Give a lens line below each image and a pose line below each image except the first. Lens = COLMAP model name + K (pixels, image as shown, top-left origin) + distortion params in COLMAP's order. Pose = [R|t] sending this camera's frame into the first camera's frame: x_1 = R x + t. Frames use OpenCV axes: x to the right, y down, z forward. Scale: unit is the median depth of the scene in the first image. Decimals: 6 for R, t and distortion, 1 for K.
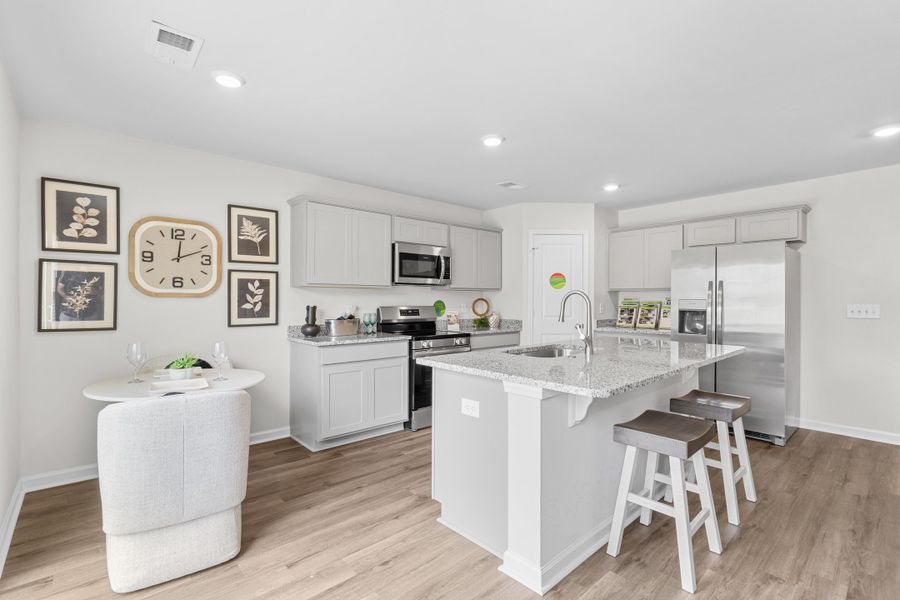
lens RADIAL K [[412.8, 0, 448.5], [0, 412.8, 302.0], [0, 0, 1]] dist [0.000382, -0.000853]
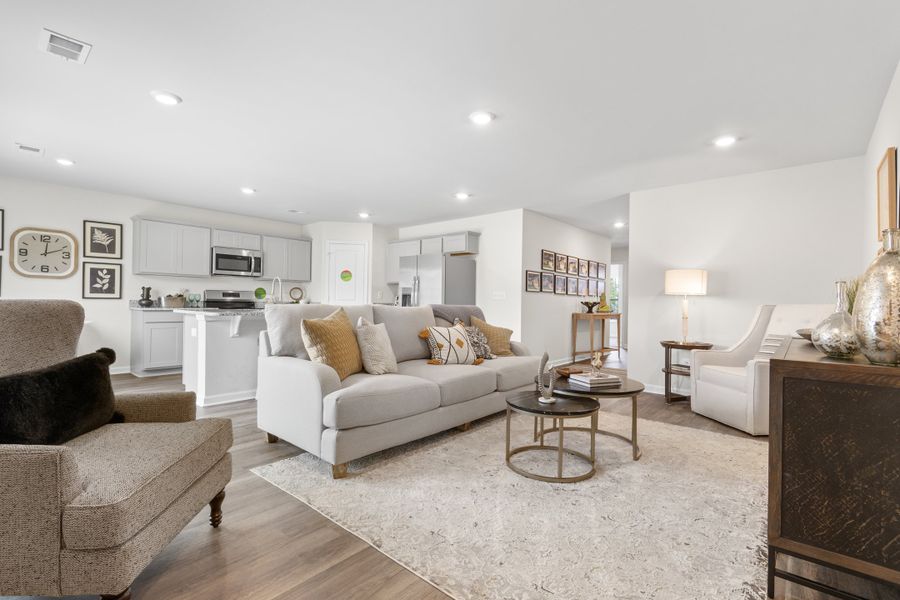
lens RADIAL K [[412.8, 0, 446.5], [0, 412.8, 302.0], [0, 0, 1]] dist [0.000382, -0.000853]
pose [[0.992586, 0.011643, 0.120986, 0.606511], [-0.010836, 0.999914, -0.007320, 0.066333], [-0.121061, 0.005955, 0.992627, -0.674012]]
